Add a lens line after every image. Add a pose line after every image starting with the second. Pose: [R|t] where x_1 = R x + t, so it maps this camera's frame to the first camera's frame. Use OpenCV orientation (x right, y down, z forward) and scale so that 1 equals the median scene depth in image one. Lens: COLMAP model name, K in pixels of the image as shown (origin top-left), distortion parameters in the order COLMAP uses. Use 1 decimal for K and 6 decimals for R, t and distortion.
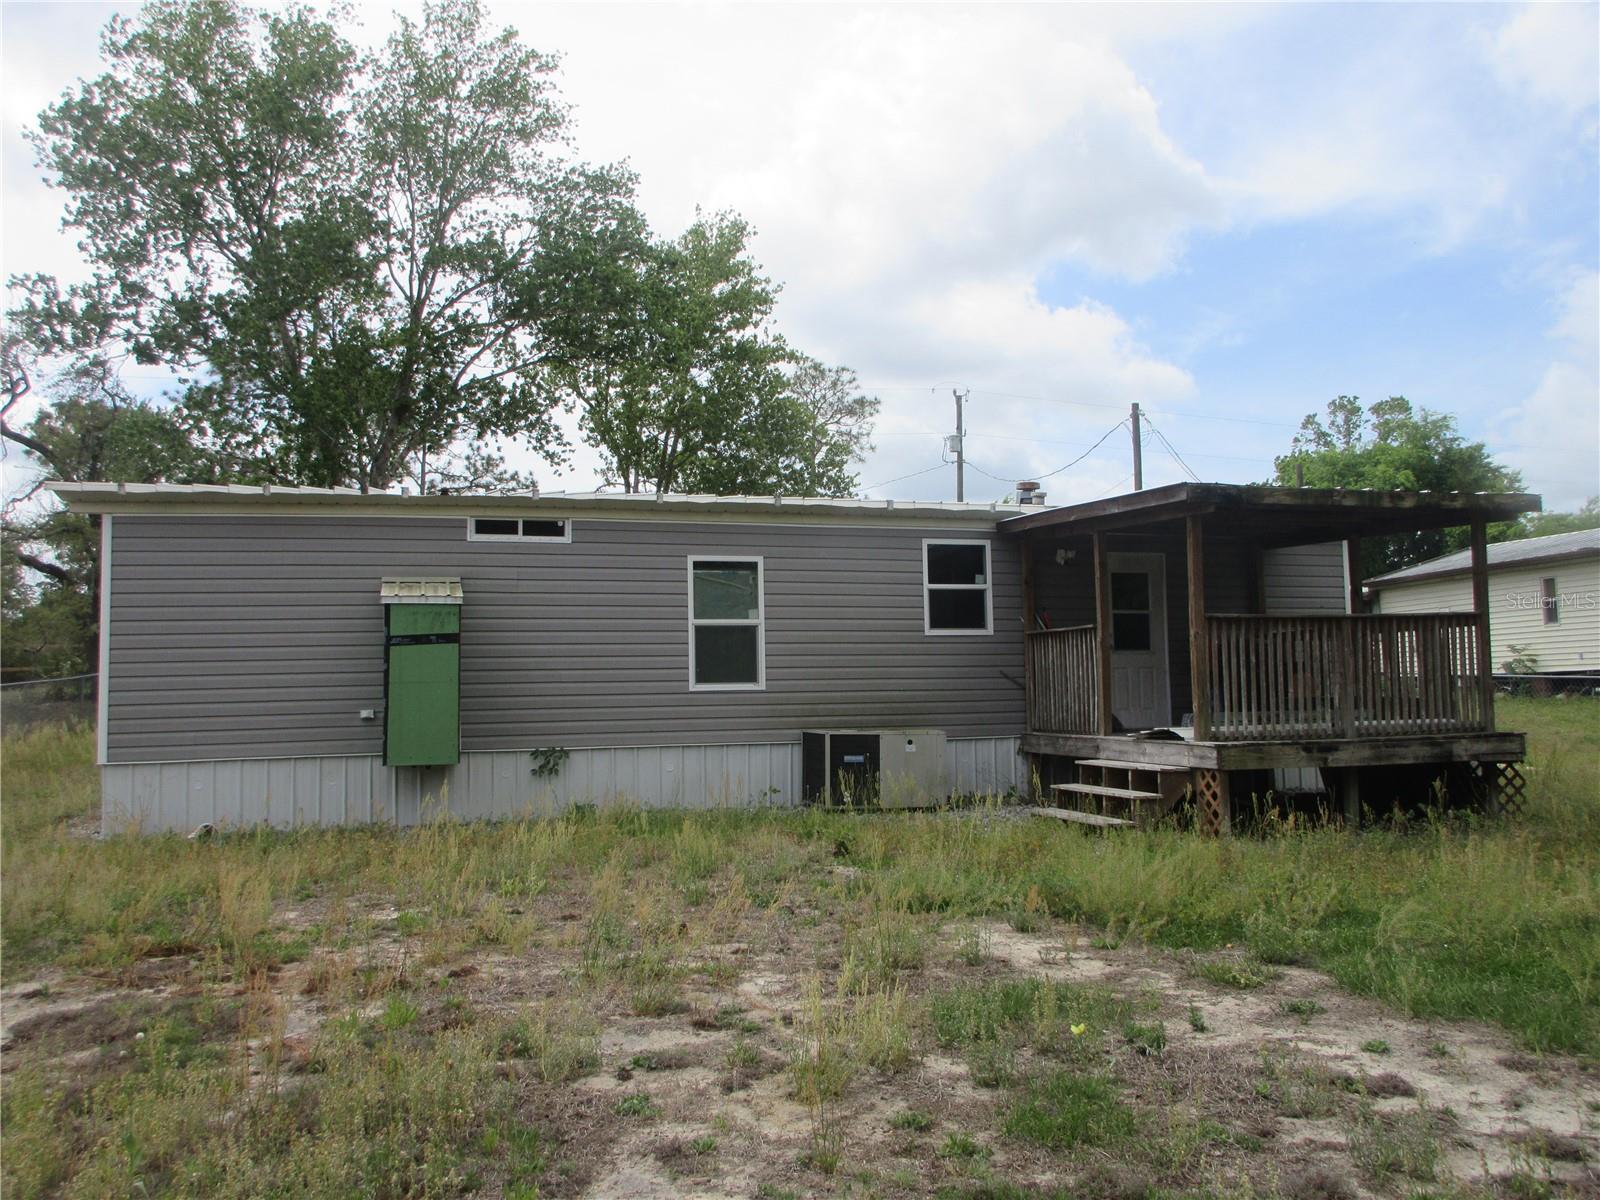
lens RADIAL K [[1226.7, 0, 799.5], [0, 1226.7, 602.0], [0, 0, 1]] dist [0.003907, 0.001498]
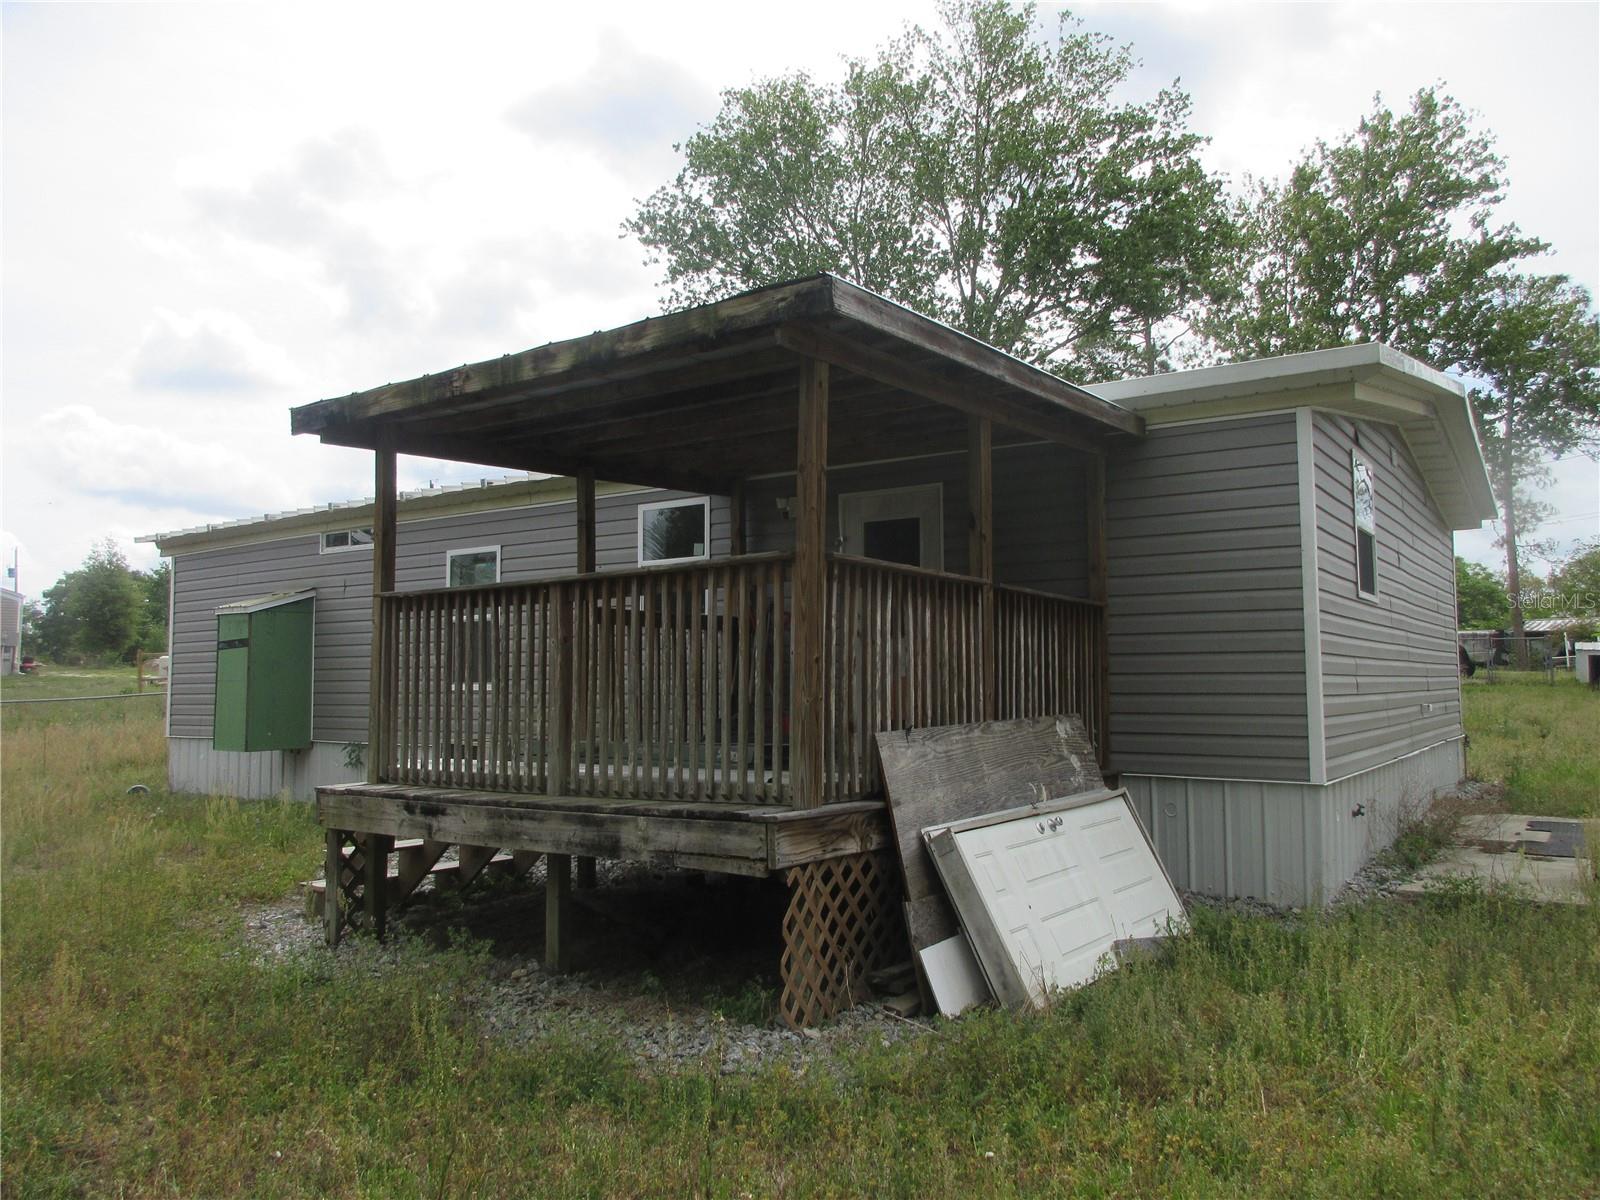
lens RADIAL K [[1176.1, 0, 795.0], [0, 1176.1, 598.9], [0, 0, 1]] dist [-0.007075, 0.005017]
pose [[0.641024, -0.042807, -0.766326, 0.834533], [0.046288, 0.998782, -0.017072, 0.029353], [0.766124, -0.024529, 0.642225, 0.650861]]
